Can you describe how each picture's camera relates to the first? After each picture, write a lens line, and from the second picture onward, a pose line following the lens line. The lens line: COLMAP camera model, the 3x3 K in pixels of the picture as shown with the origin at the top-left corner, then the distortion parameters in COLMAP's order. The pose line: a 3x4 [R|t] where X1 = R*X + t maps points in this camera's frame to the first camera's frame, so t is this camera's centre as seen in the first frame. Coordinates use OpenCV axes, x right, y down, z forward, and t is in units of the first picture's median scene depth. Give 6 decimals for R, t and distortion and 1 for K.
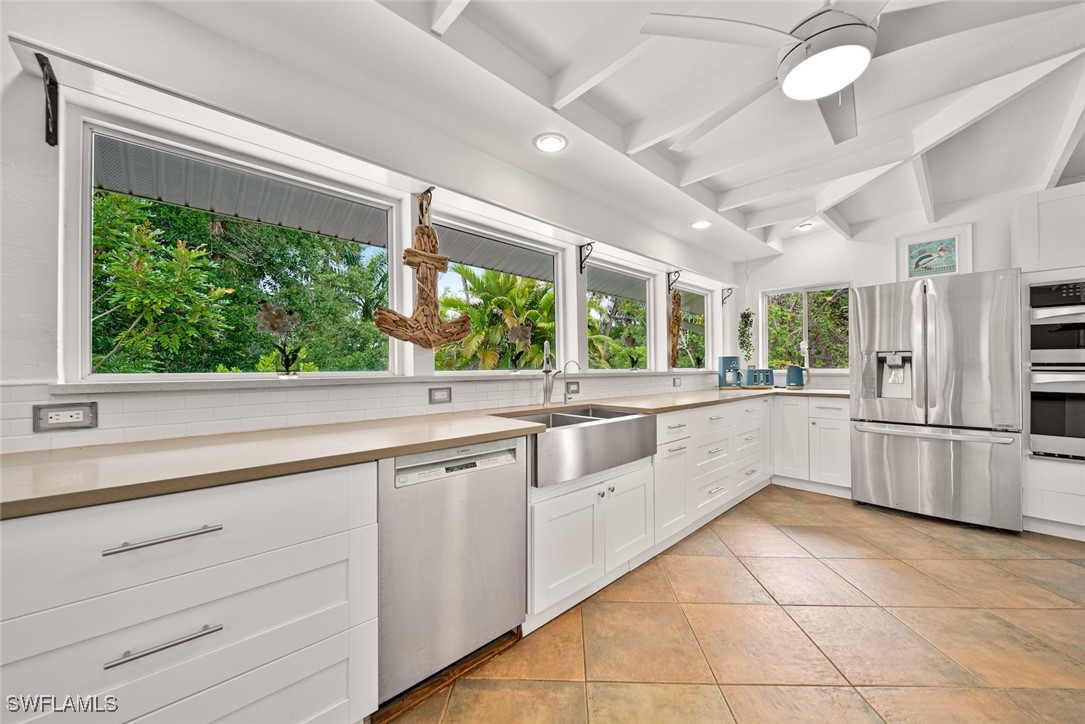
lens RADIAL K [[409.7, 0, 542.5], [0, 409.7, 362.0], [0, 0, 1]] dist [-0.000094, -0.000089]
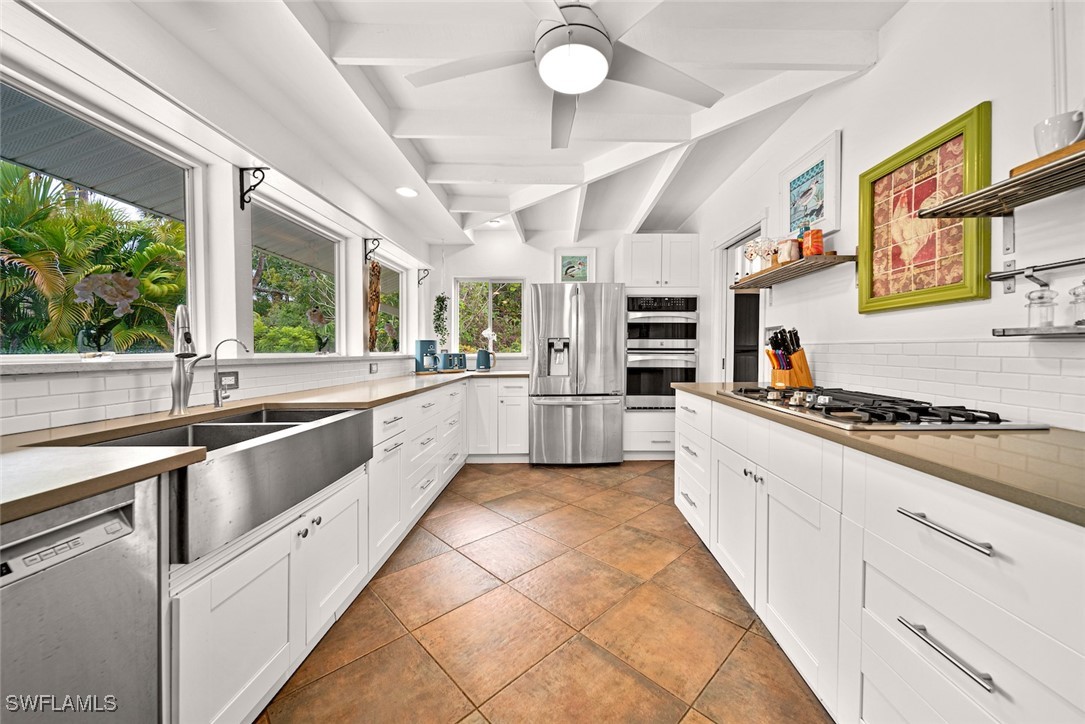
lens RADIAL K [[410.8, 0, 580.8], [0, 410.8, 352.2], [0, 0, 1]] dist [-0.000698, -0.000305]
pose [[0.657033, -0.000692, 0.753862, -0.045606], [-0.007662, 0.999942, 0.007595, 0.007069], [-0.753823, -0.010766, 0.656989, 0.133711]]
